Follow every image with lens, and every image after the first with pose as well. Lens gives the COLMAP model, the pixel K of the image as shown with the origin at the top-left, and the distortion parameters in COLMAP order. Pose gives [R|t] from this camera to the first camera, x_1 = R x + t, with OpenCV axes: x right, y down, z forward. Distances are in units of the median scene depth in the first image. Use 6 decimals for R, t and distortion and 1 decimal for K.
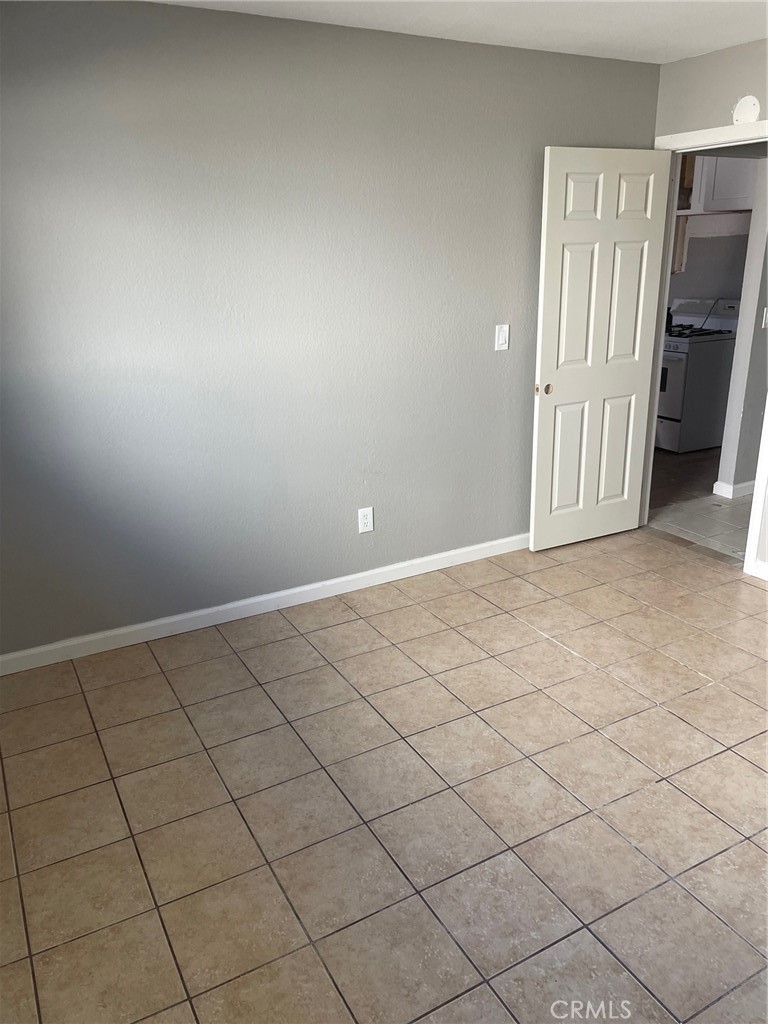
lens RADIAL K [[782.8, 0, 383.2], [0, 782.8, 511.4], [0, 0, 1]] dist [0.004893, -0.015077]
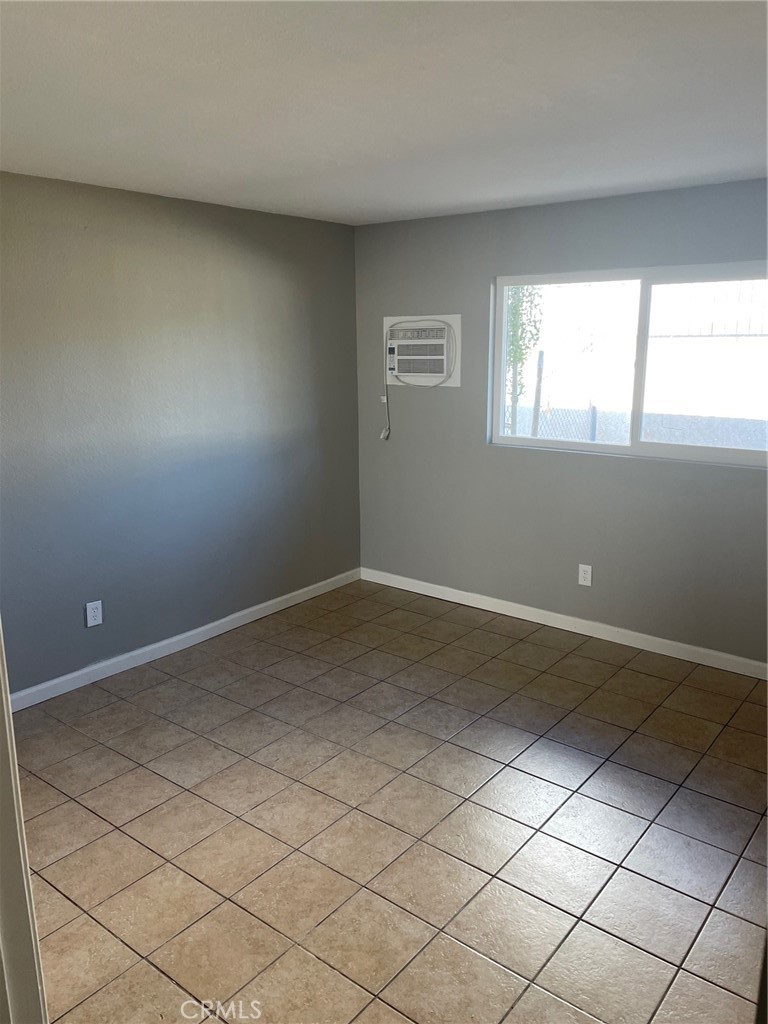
lens RADIAL K [[782.8, 0, 384.4], [0, 782.8, 512.5], [0, 0, 1]] dist [0.004893, -0.015077]
pose [[-0.926112, 0.112147, -0.360195, 0.710453], [-0.090703, 0.860590, 0.501156, -0.659661], [0.366184, 0.496797, -0.786831, 1.768320]]
